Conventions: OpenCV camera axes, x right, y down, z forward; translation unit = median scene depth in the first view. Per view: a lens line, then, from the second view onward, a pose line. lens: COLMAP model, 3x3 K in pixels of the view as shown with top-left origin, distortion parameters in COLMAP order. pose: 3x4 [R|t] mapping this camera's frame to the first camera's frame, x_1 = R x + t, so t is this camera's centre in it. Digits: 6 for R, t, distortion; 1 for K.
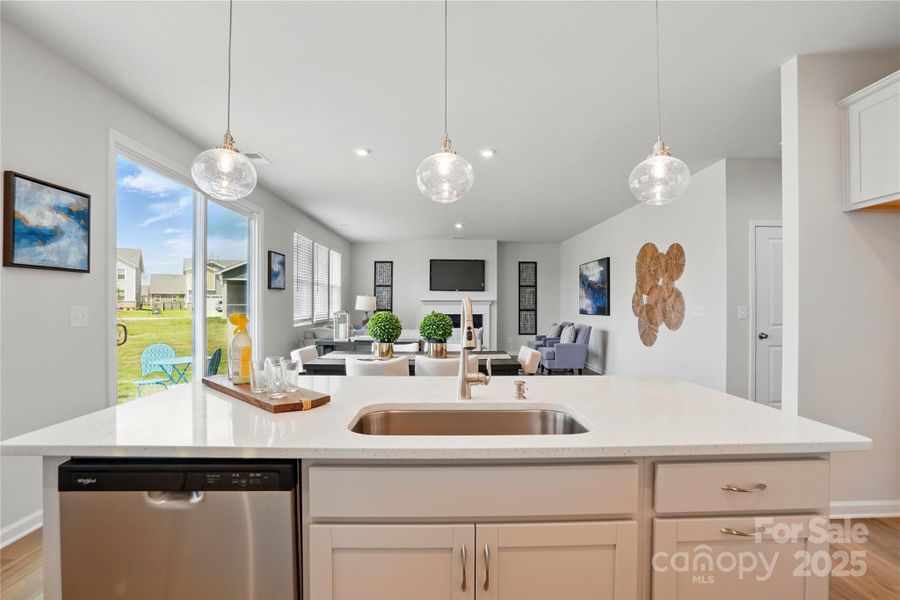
lens RADIAL K [[418.4, 0, 455.5], [0, 418.4, 304.8], [0, 0, 1]] dist [-0.043943, 0.002965]
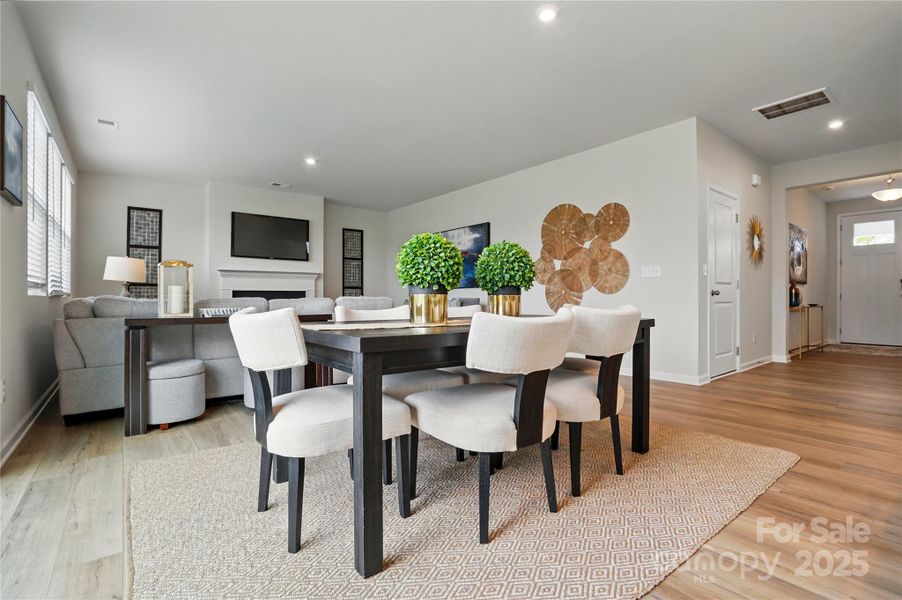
lens RADIAL K [[419.3, 0, 448.3], [0, 419.3, 298.8], [0, 0, 1]] dist [-0.043943, 0.002965]
pose [[0.807423, -0.000708, 0.589973, -0.232068], [0.000519, 1.000000, 0.000489, 0.049223], [-0.589973, -0.000088, 0.807423, 0.298976]]
